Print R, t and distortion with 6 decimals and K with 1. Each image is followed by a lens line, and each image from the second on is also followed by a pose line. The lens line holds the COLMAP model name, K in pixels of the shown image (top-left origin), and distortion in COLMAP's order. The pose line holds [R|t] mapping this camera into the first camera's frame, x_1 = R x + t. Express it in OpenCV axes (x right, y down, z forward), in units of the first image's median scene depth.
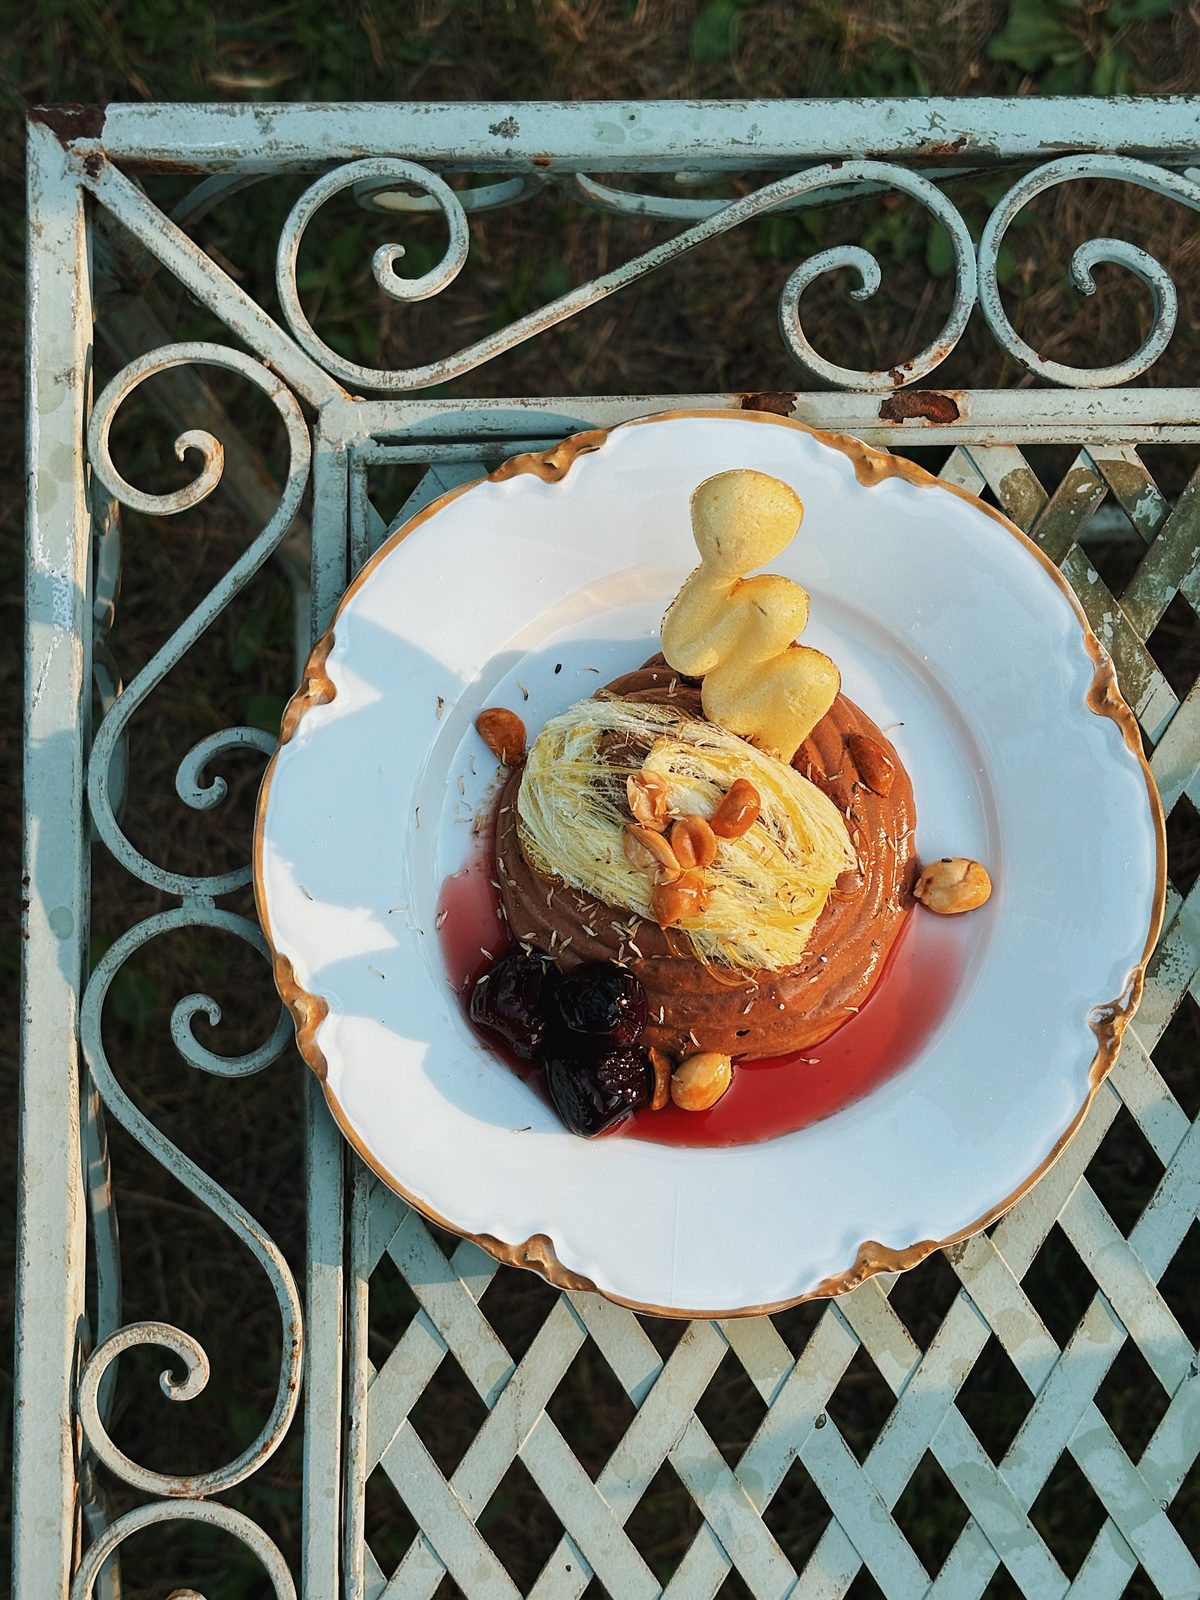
lens RADIAL K [[2406.8, 0, 595.5], [0, 2406.8, 800.0], [0, 0, 1]] dist [0.242887, -1.019717]
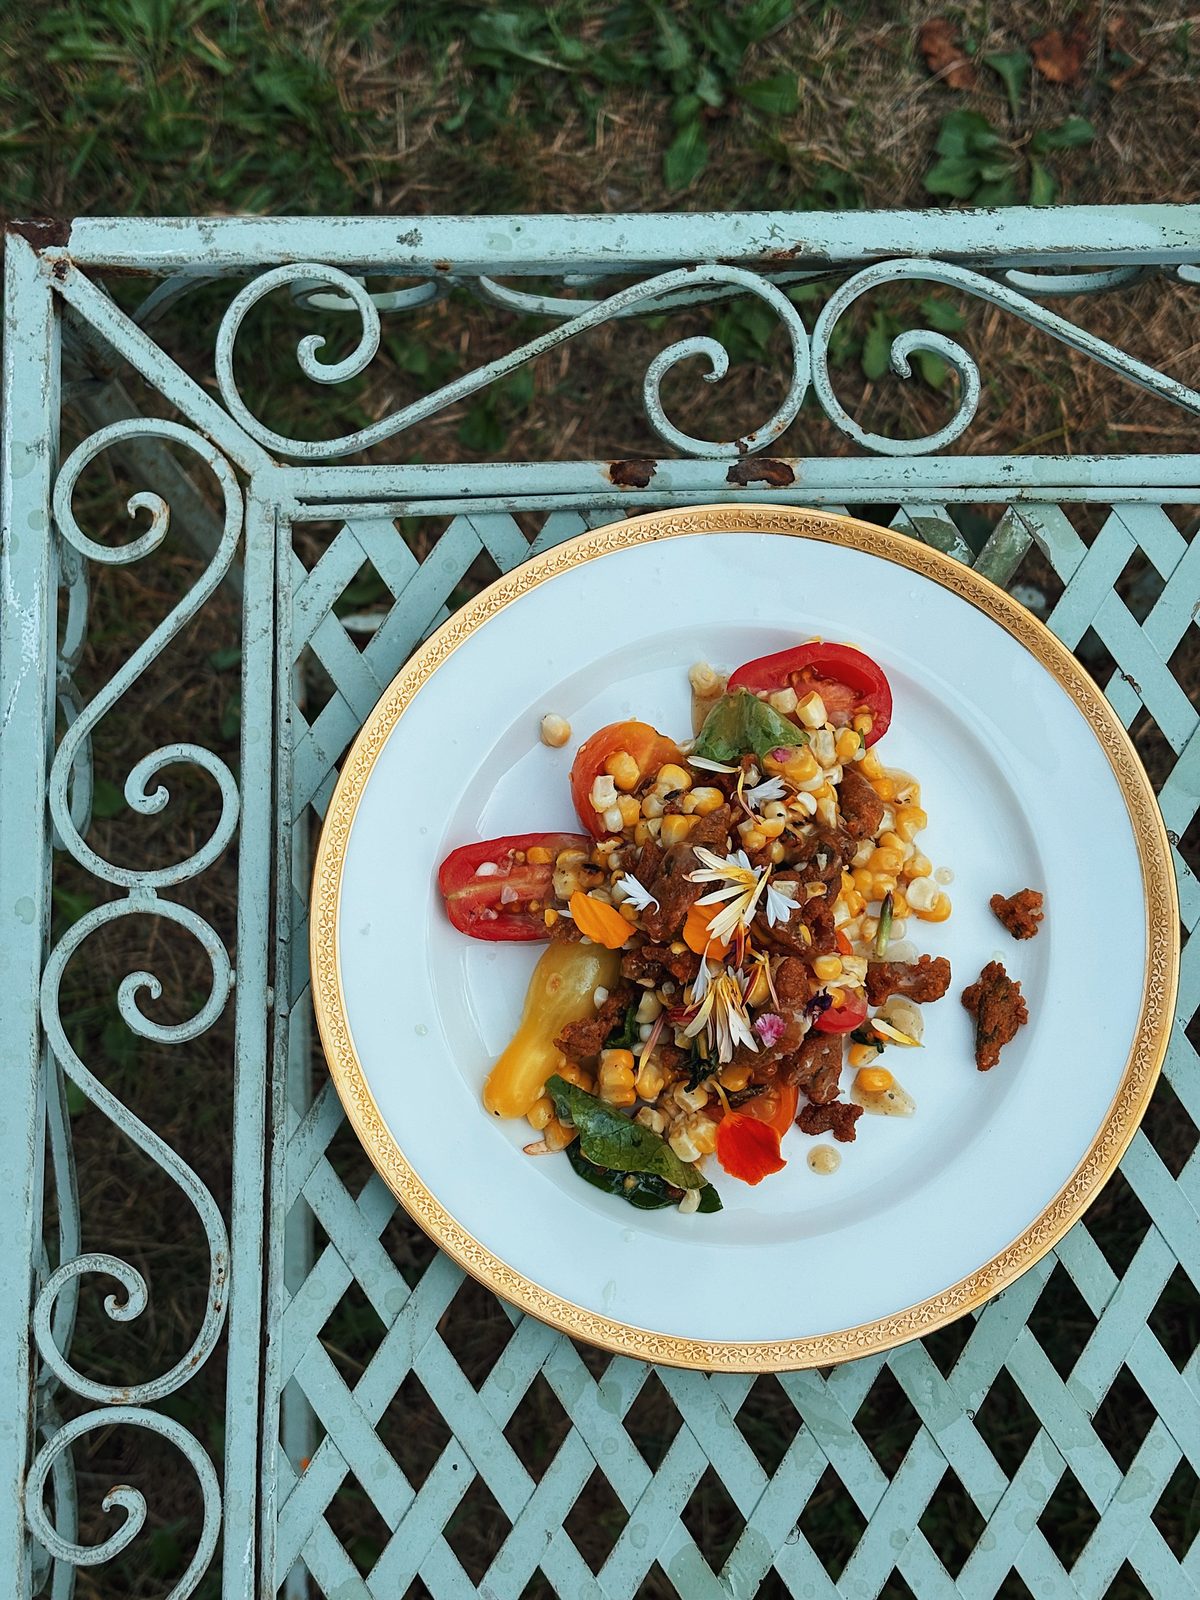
lens RADIAL K [[2406.8, 0, 595.5], [0, 2406.8, 800.0], [0, 0, 1]] dist [0.242887, -1.019717]
pose [[0.999894, -0.000245, -0.014558, 0.069726], [-0.000446, 0.998874, -0.047450, 0.051778], [0.014553, 0.047451, 0.998768, -0.161697]]
